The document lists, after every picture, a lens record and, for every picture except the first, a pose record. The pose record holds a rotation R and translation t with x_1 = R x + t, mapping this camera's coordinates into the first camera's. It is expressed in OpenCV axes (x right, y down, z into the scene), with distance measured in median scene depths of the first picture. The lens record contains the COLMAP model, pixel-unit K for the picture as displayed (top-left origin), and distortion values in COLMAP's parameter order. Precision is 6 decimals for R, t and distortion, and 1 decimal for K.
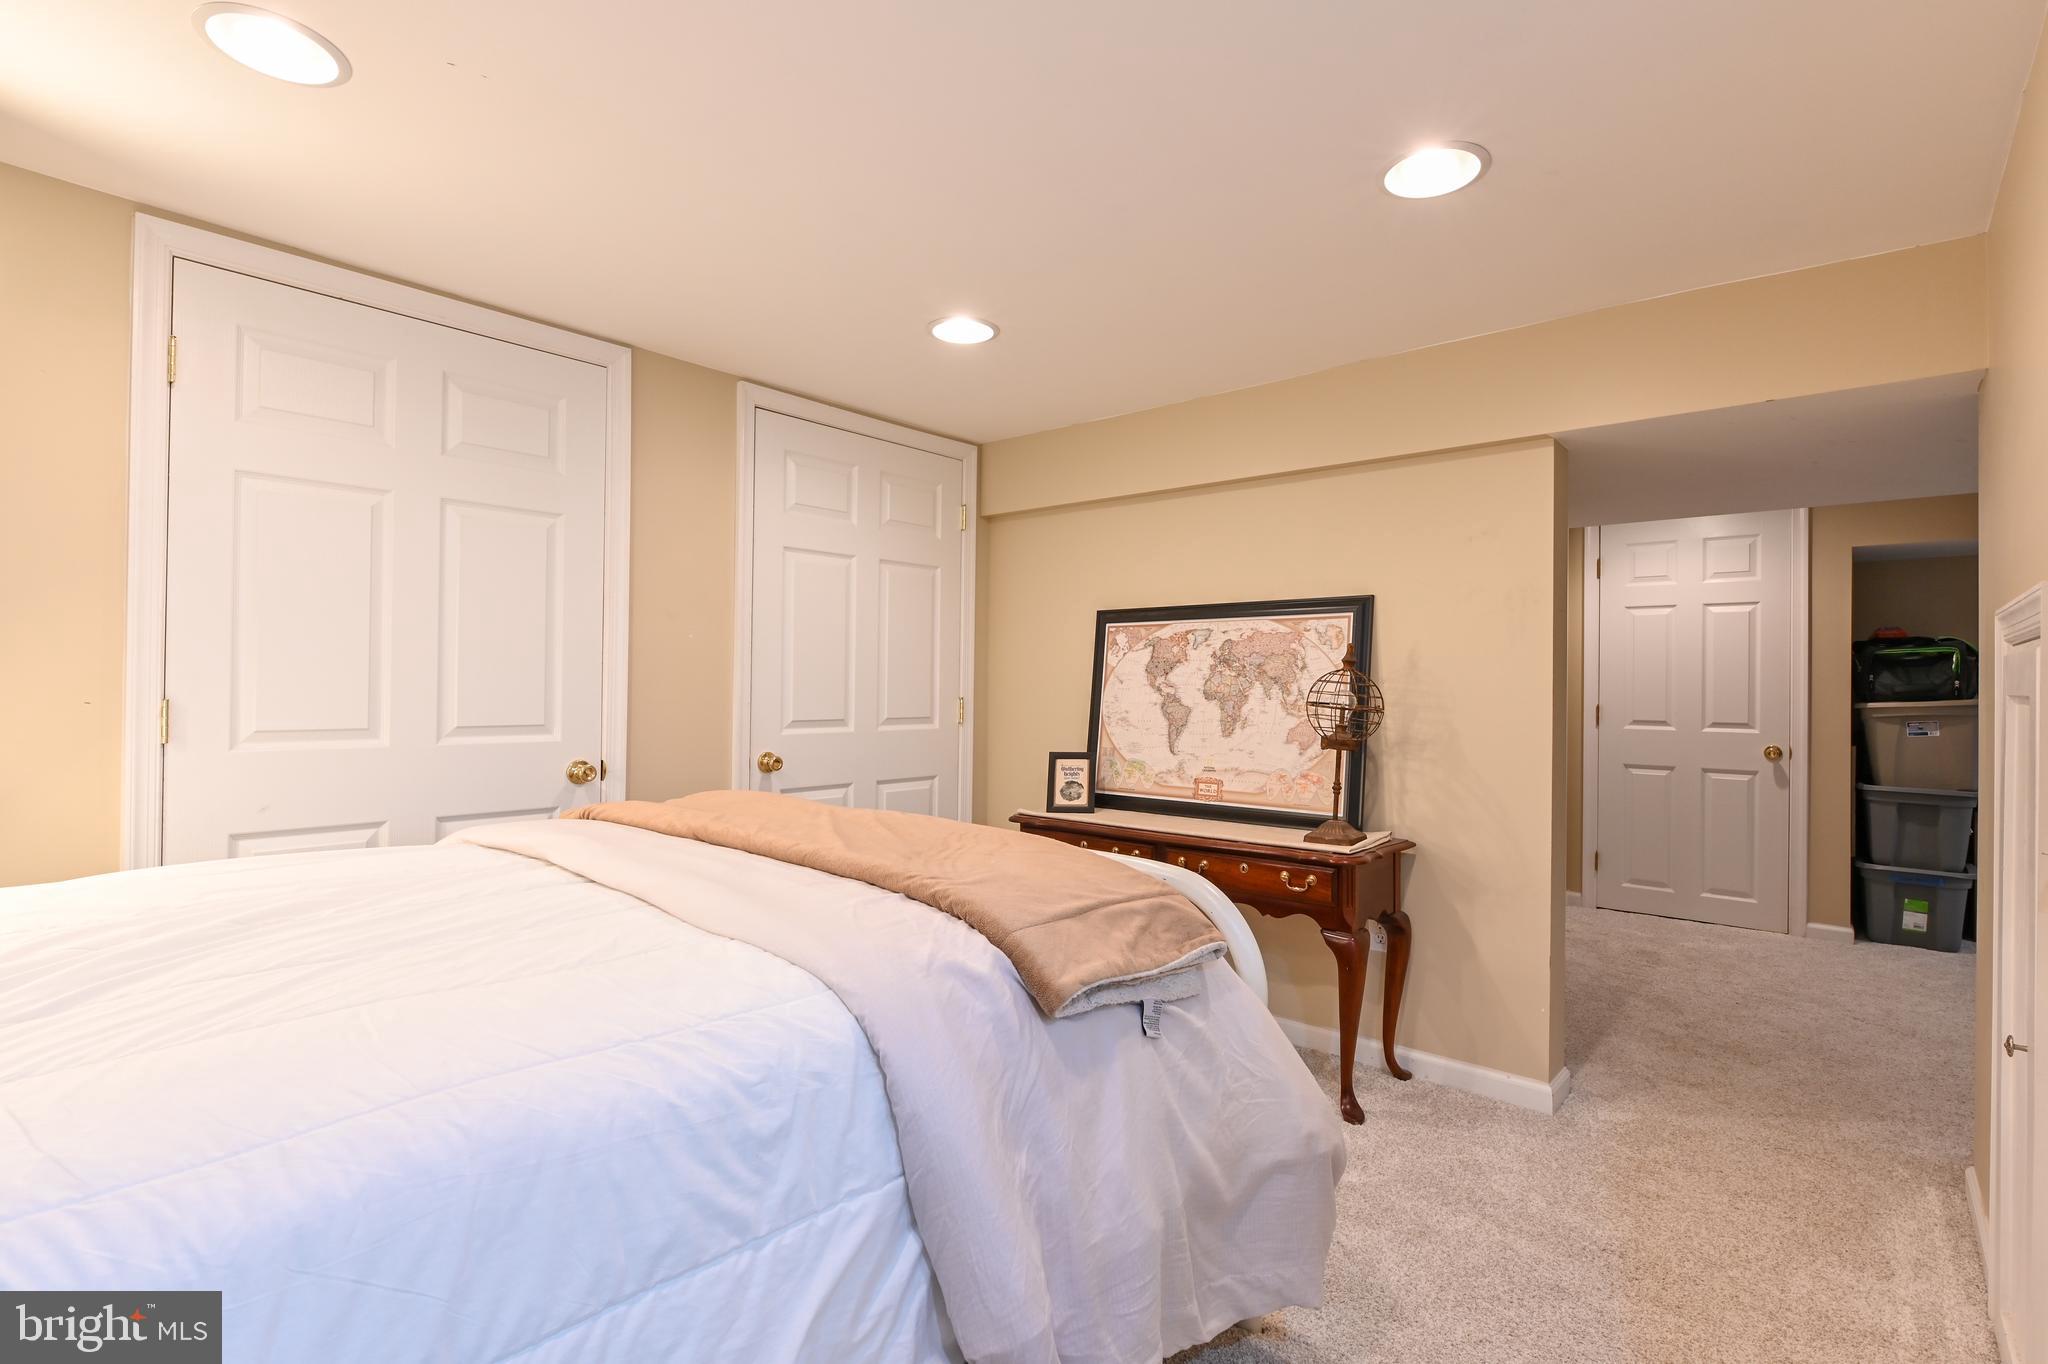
lens RADIAL K [[967.6, 0, 1019.3], [0, 967.6, 682.9], [0, 0, 1]] dist [-0.006267, -0.000234]
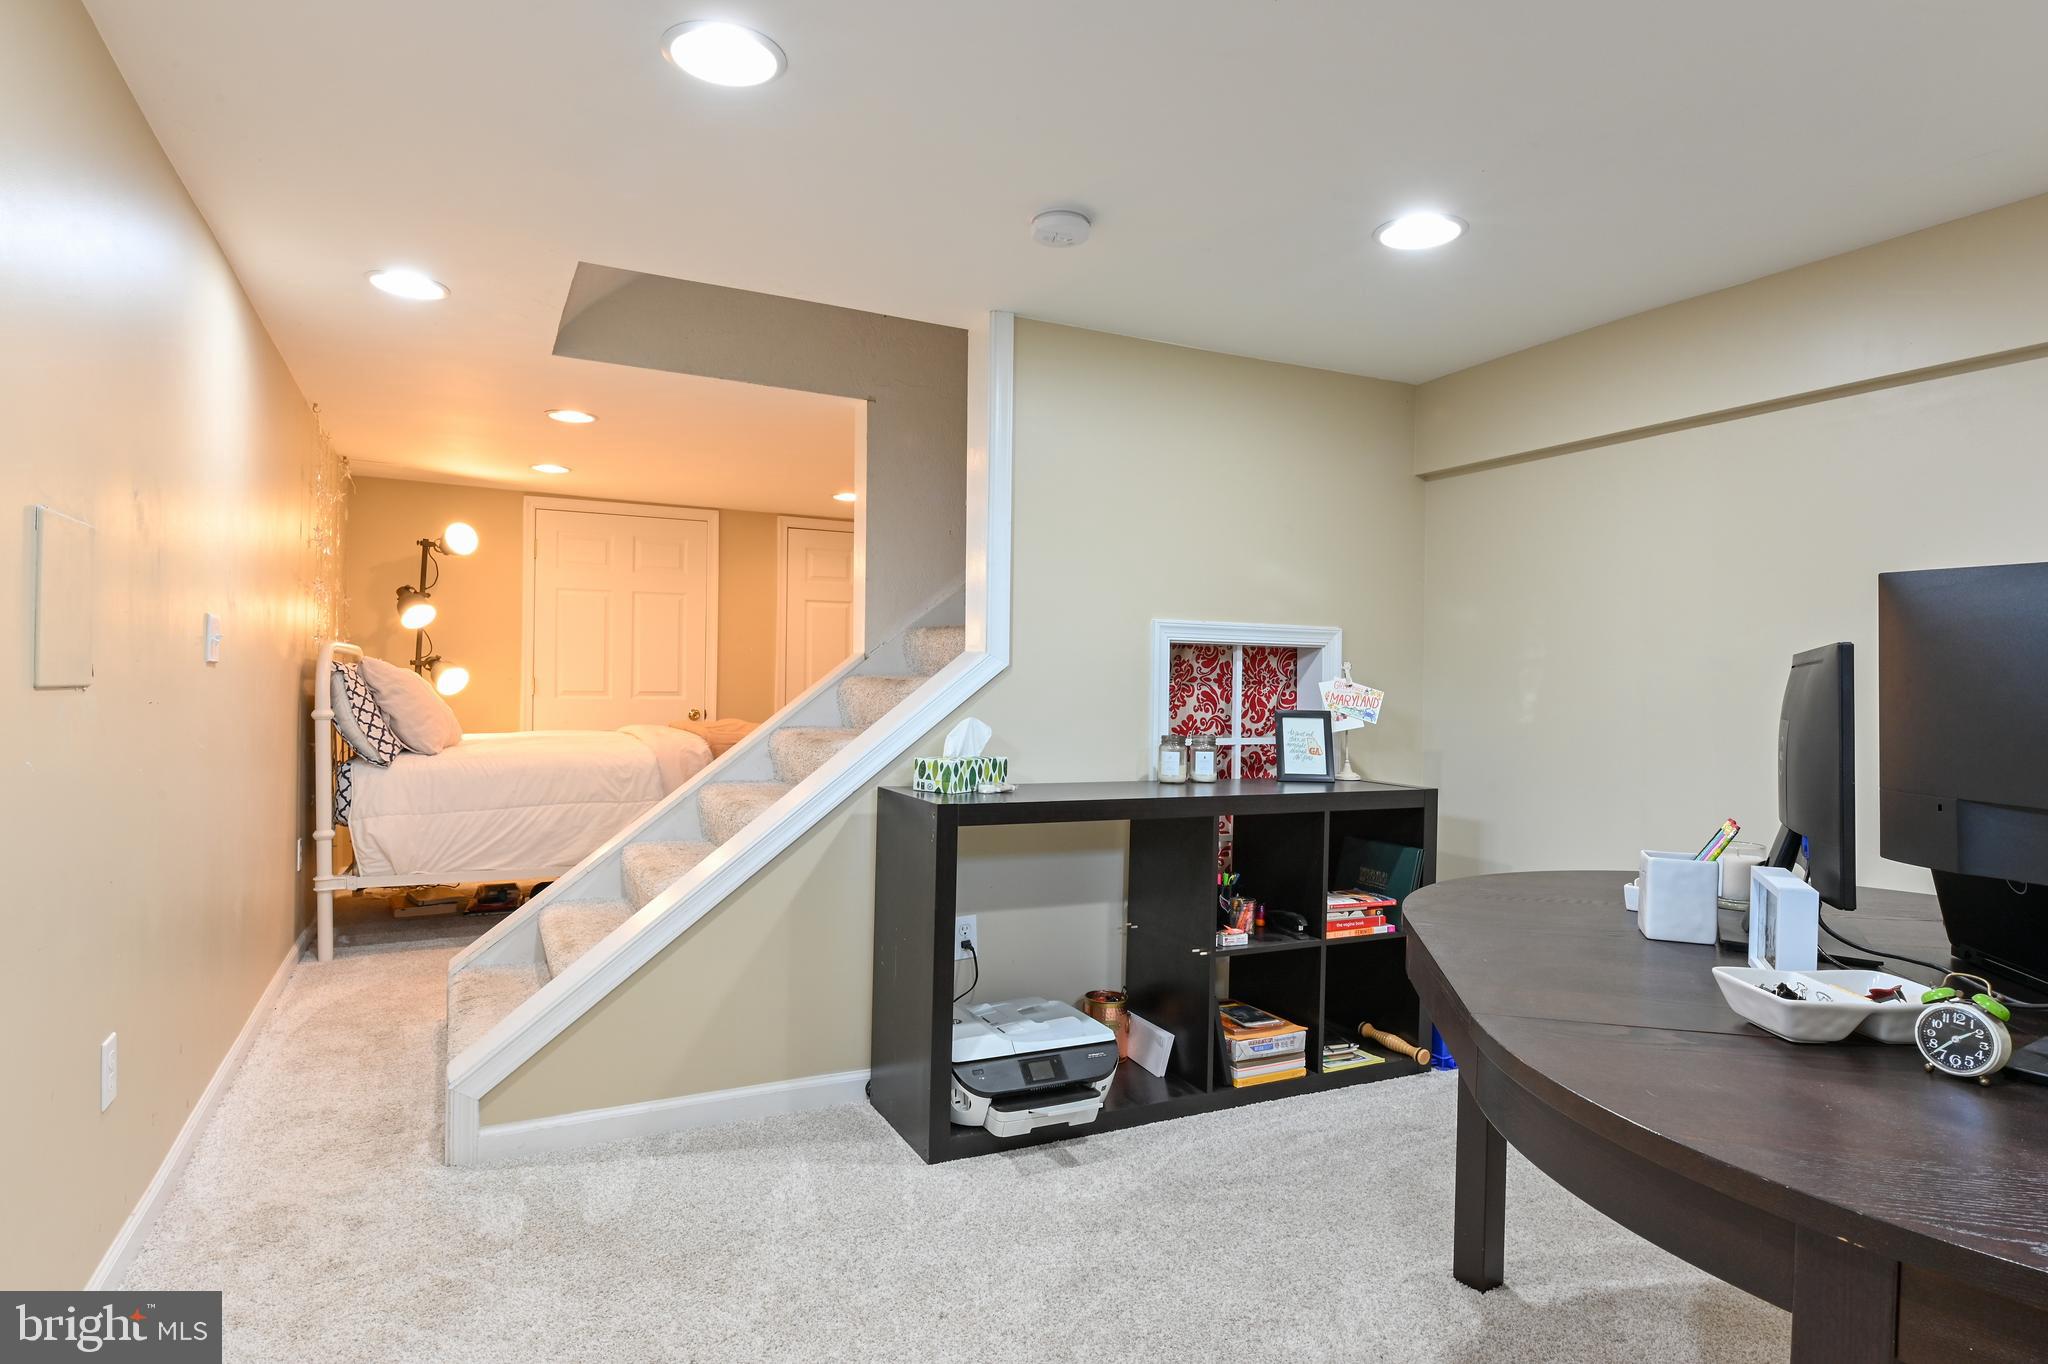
lens RADIAL K [[1158.6, 0, 1026.9], [0, 1158.6, 683.4], [0, 0, 1]] dist [0.008843, 0.000376]
pose [[0.925874, -0.001963, -0.377827, 1.307473], [0.003162, 0.999992, 0.002553, 0.022017], [0.377819, -0.003559, 0.925873, -1.197104]]
